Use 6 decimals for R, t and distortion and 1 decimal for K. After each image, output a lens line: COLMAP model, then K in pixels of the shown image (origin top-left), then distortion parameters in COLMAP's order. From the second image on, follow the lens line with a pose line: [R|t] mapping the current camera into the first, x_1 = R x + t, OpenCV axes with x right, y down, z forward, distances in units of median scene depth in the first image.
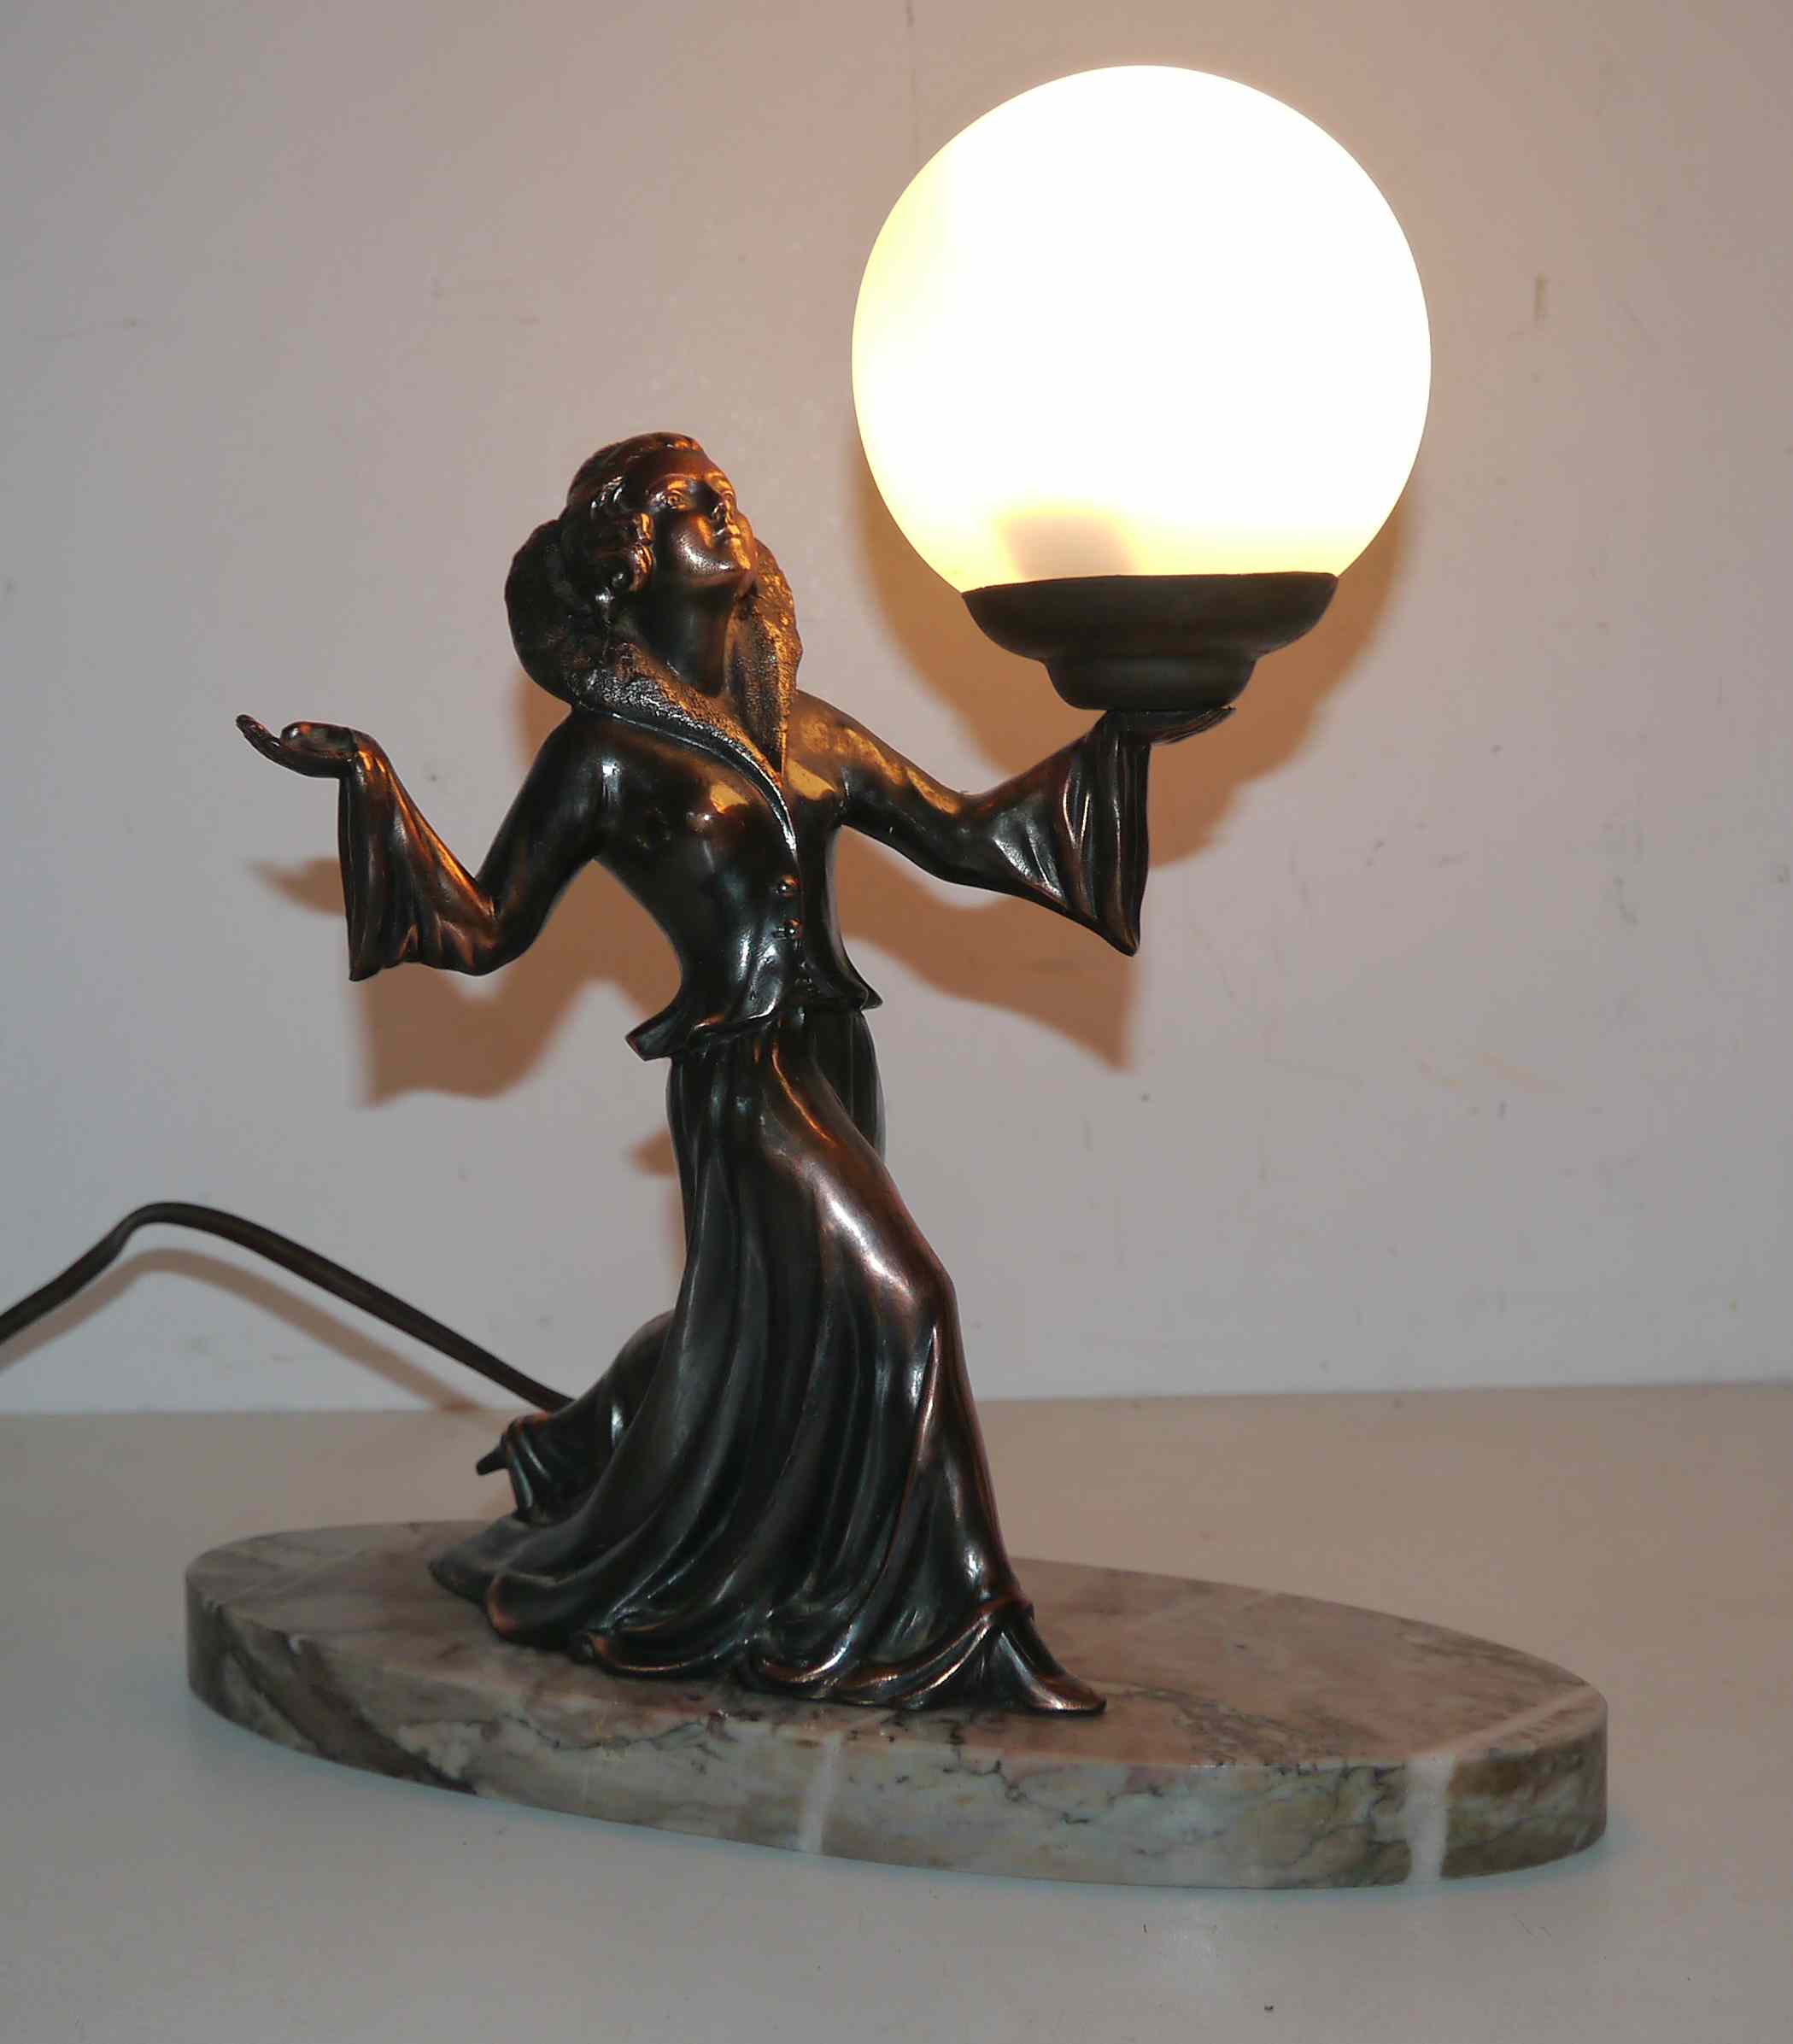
lens RADIAL K [[3149.4, 0, 896.5], [0, 3149.4, 1022.0], [0, 0, 1]] dist [-0.030934, -0.098623]
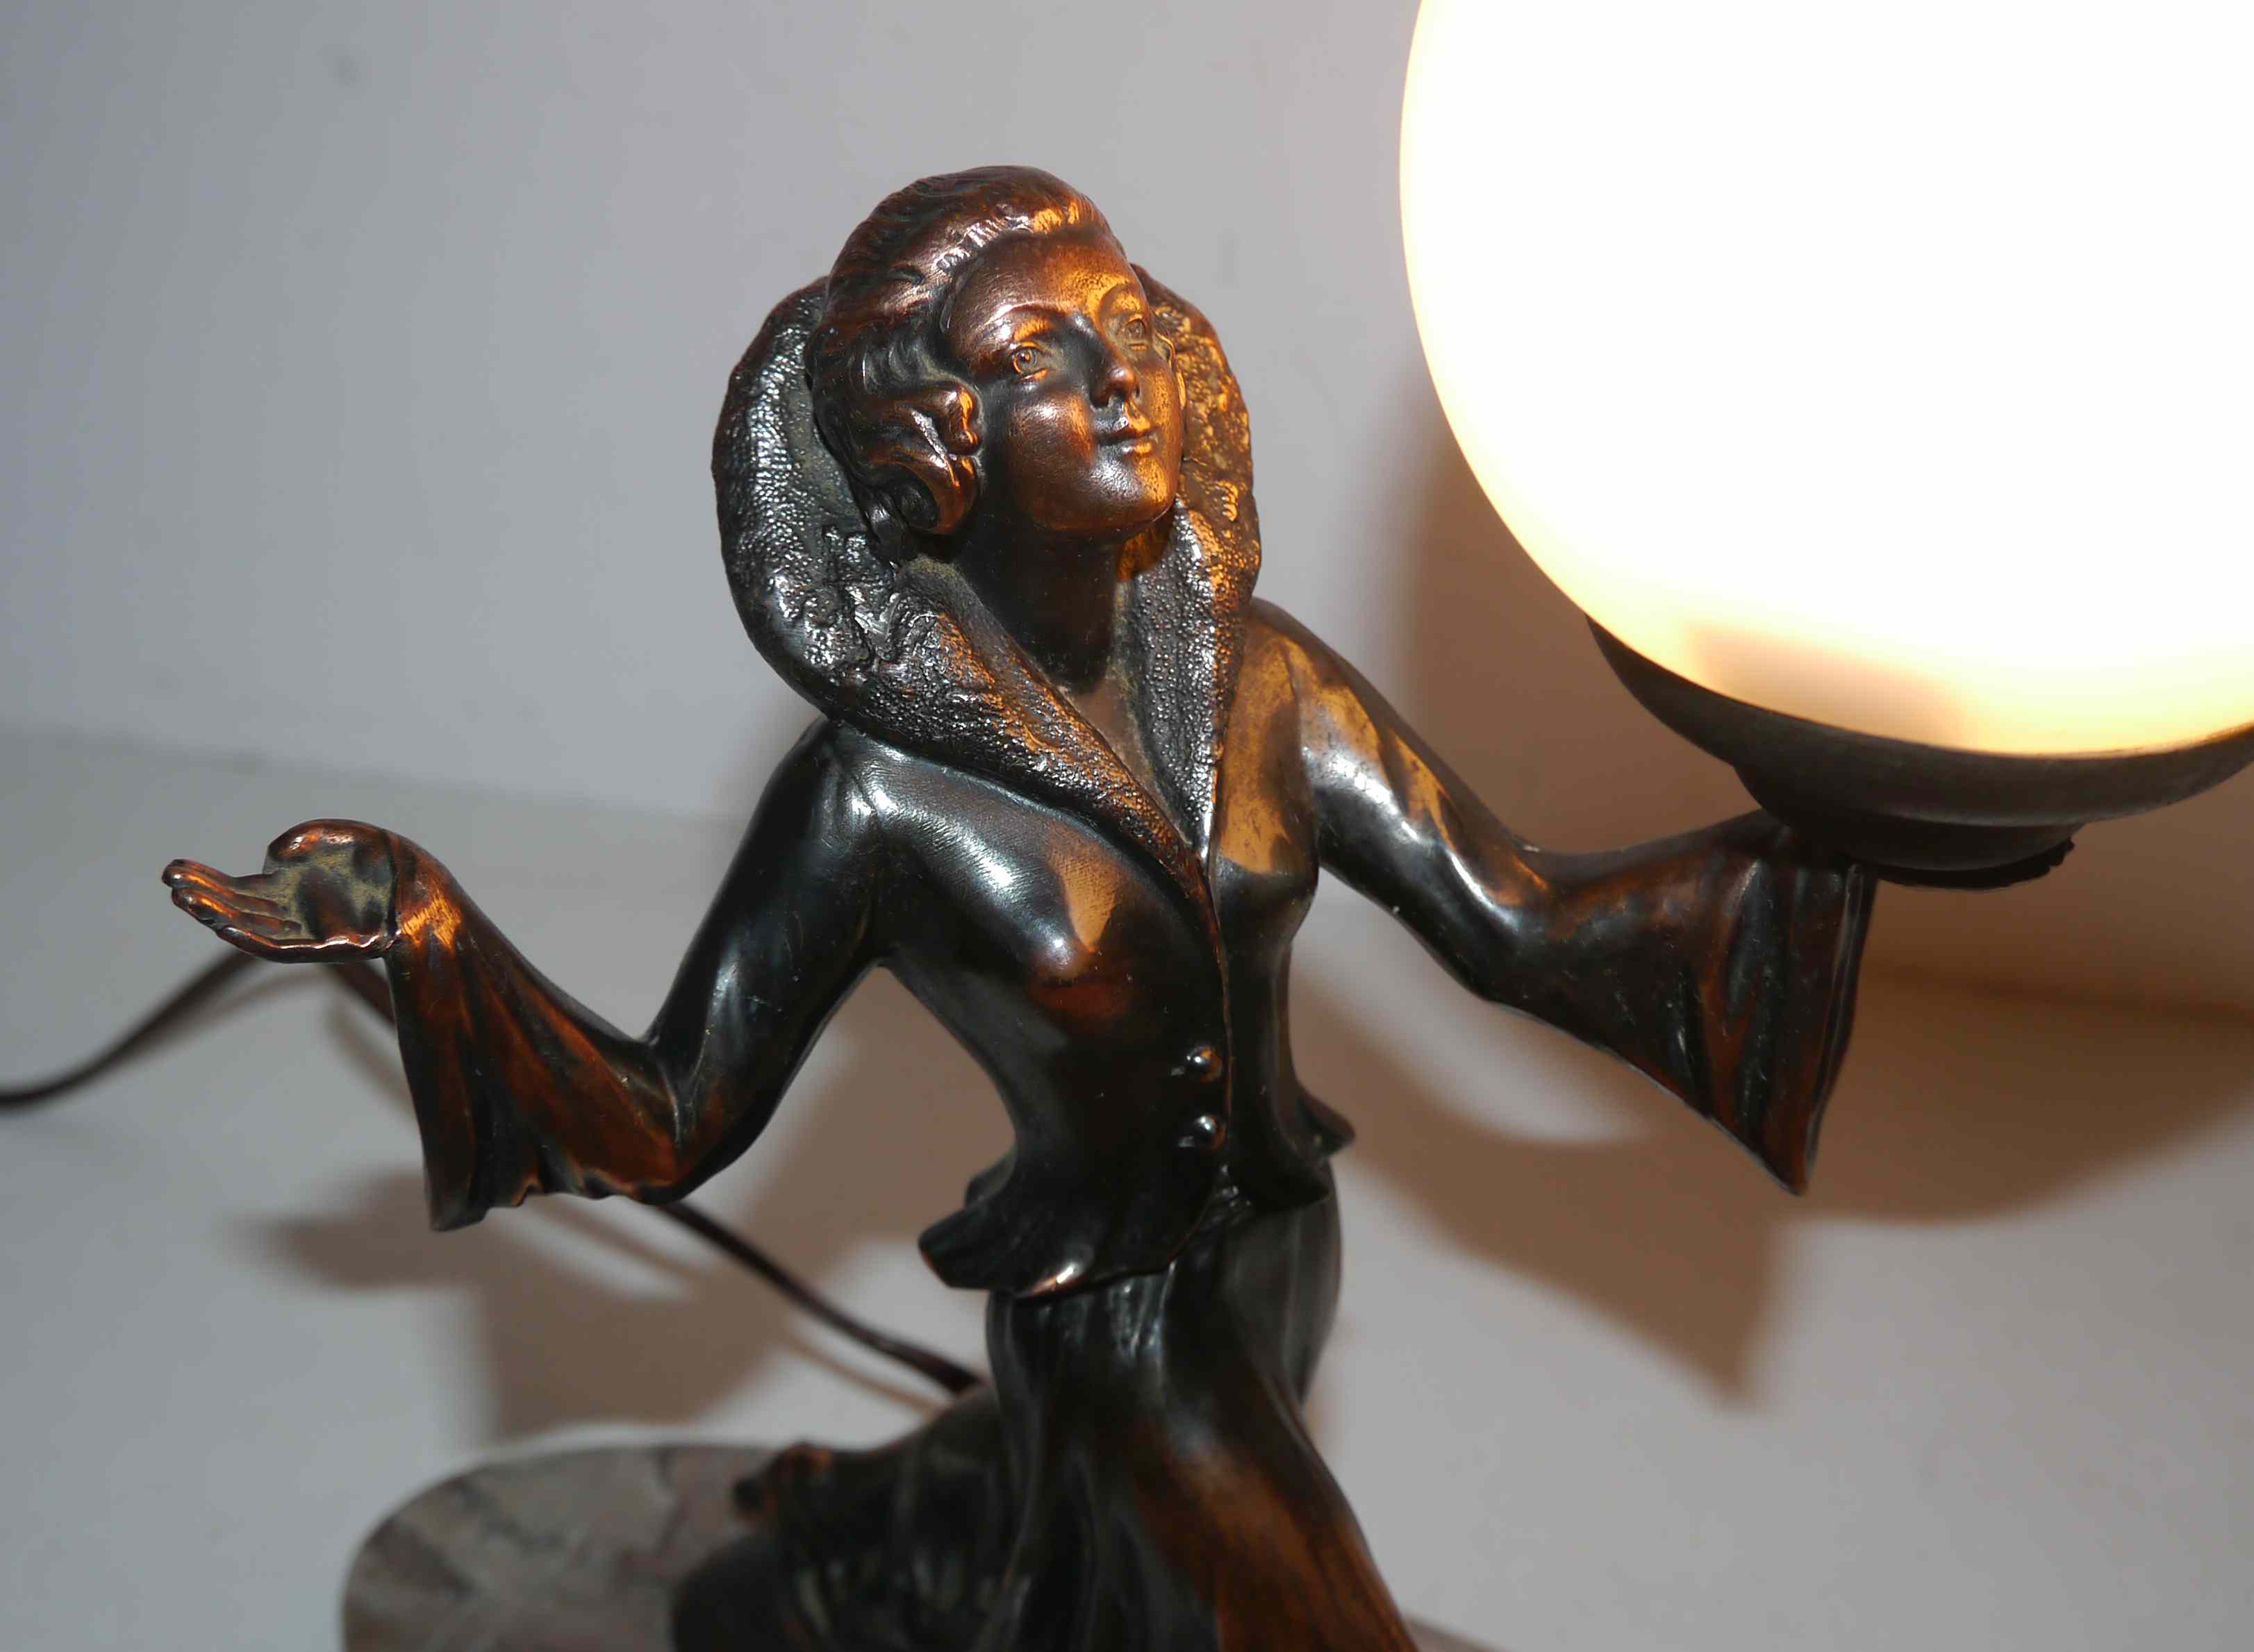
lens RADIAL K [[2589.1, 0, 1078.6], [0, 2589.1, 828.5], [0, 0, 1]] dist [-0.004595, -0.006961]
pose [[0.995093, 0.071552, -0.068332, -0.028611], [-0.037113, 0.910162, 0.412587, -0.274772], [0.091715, -0.408027, 0.908351, 0.602009]]
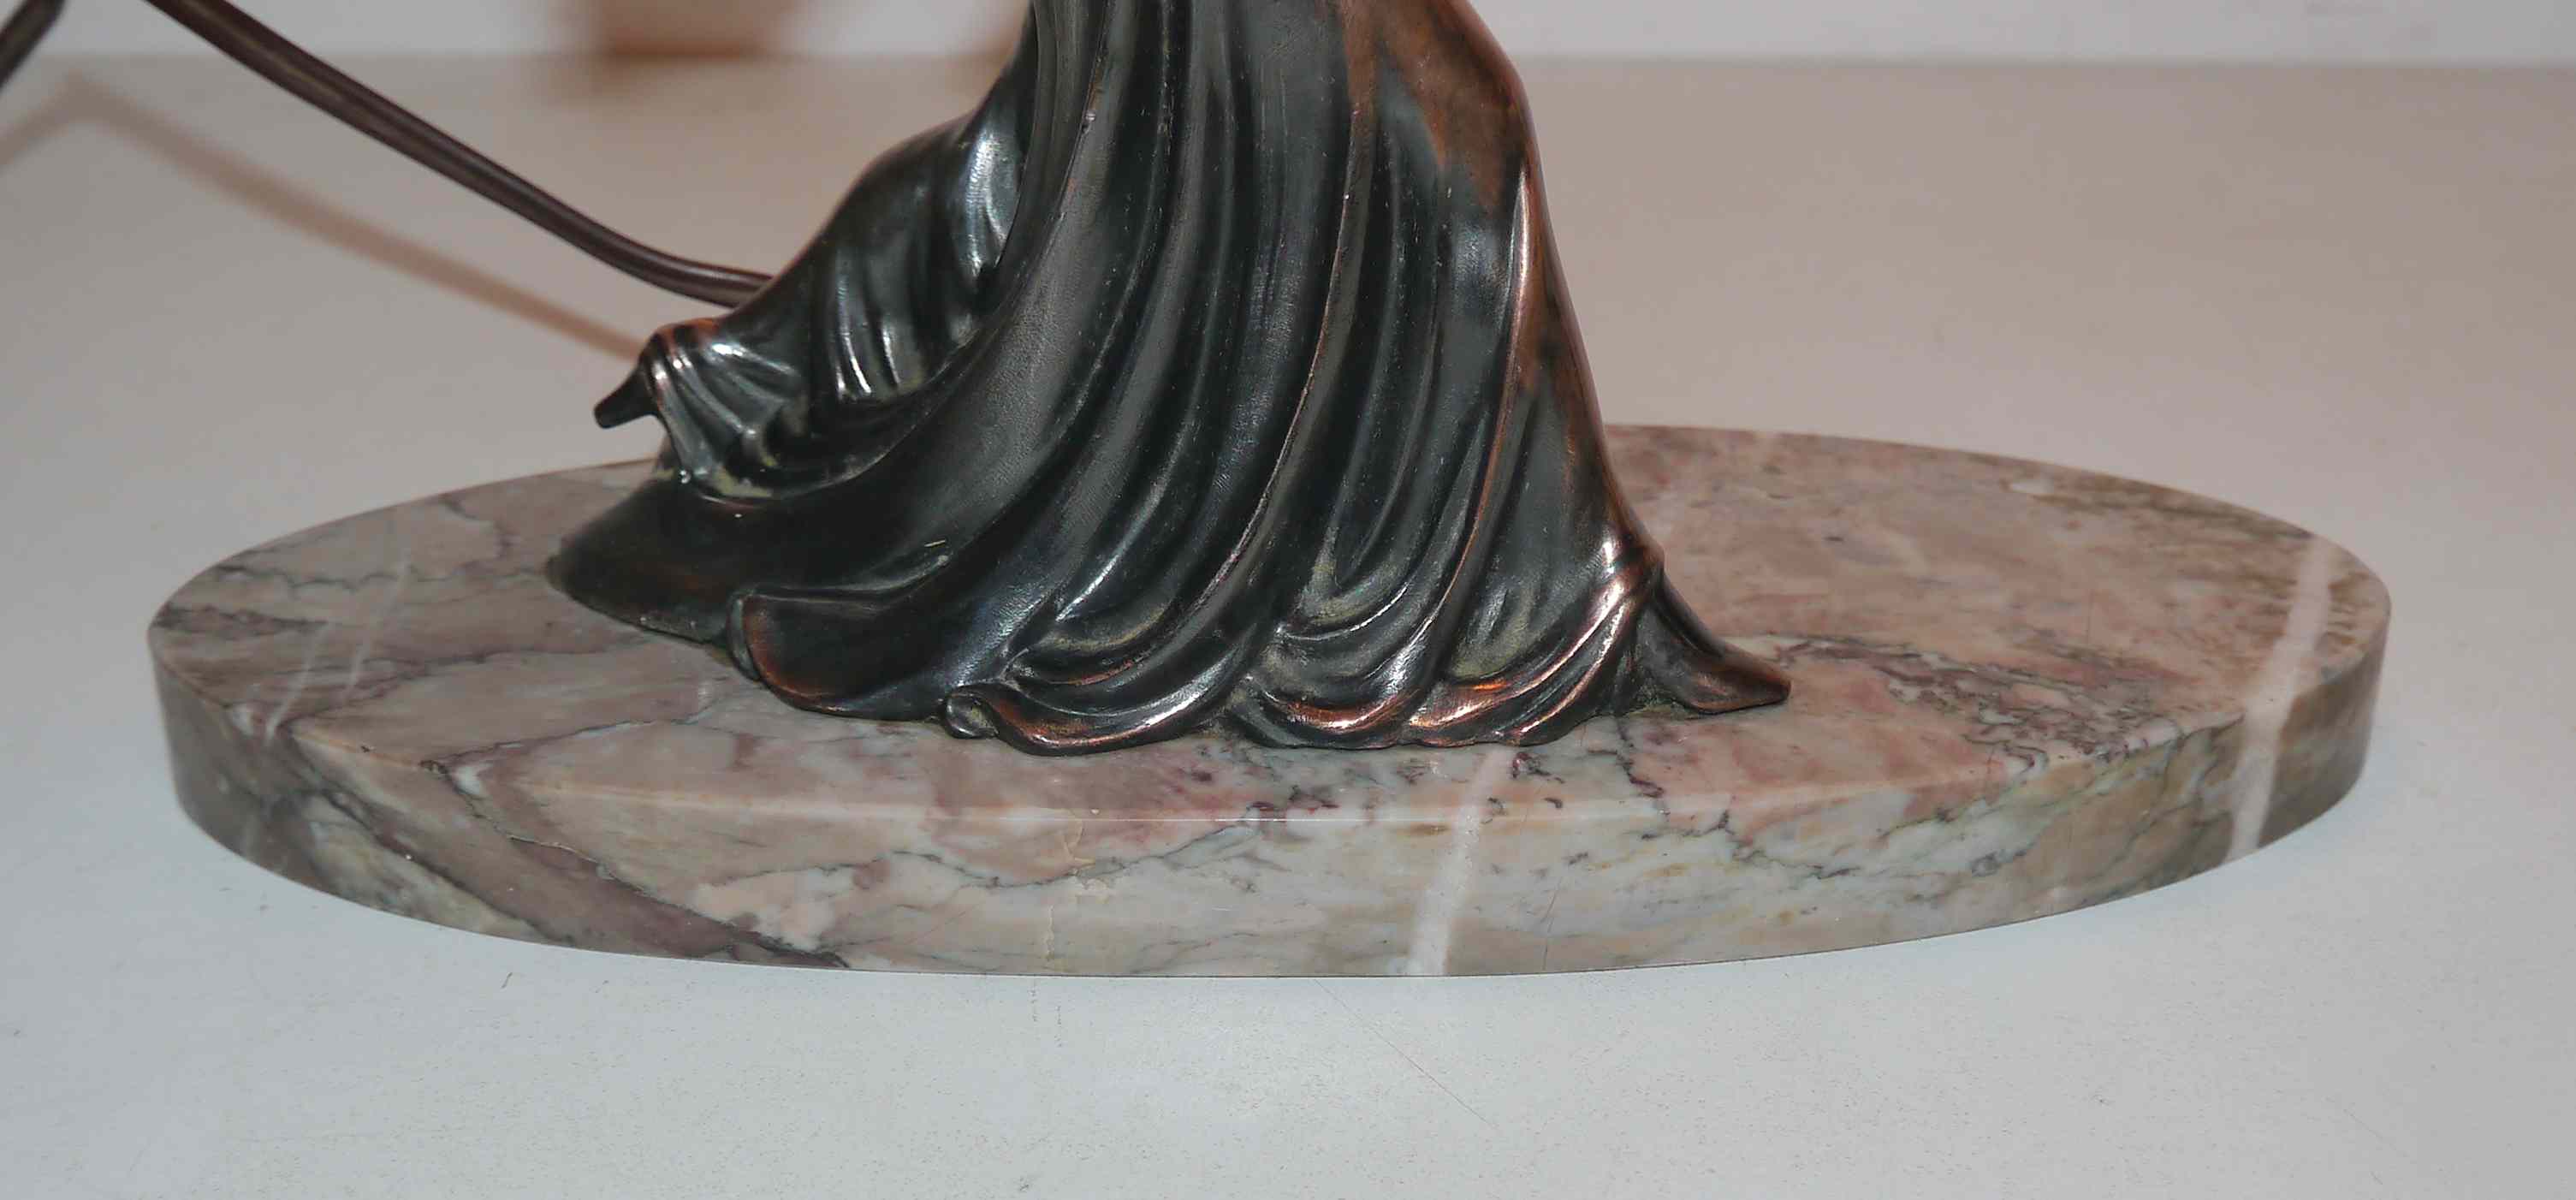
lens RADIAL K [[3216.1, 0, 1290.2], [0, 3216.1, 789.6], [0, 0, 1]] dist [-0.060384, 0.002927]
pose [[0.922378, -0.188422, 0.337217, -0.266430], [0.043232, 0.917837, 0.394597, -0.041386], [-0.383861, -0.349389, 0.854738, 0.422966]]
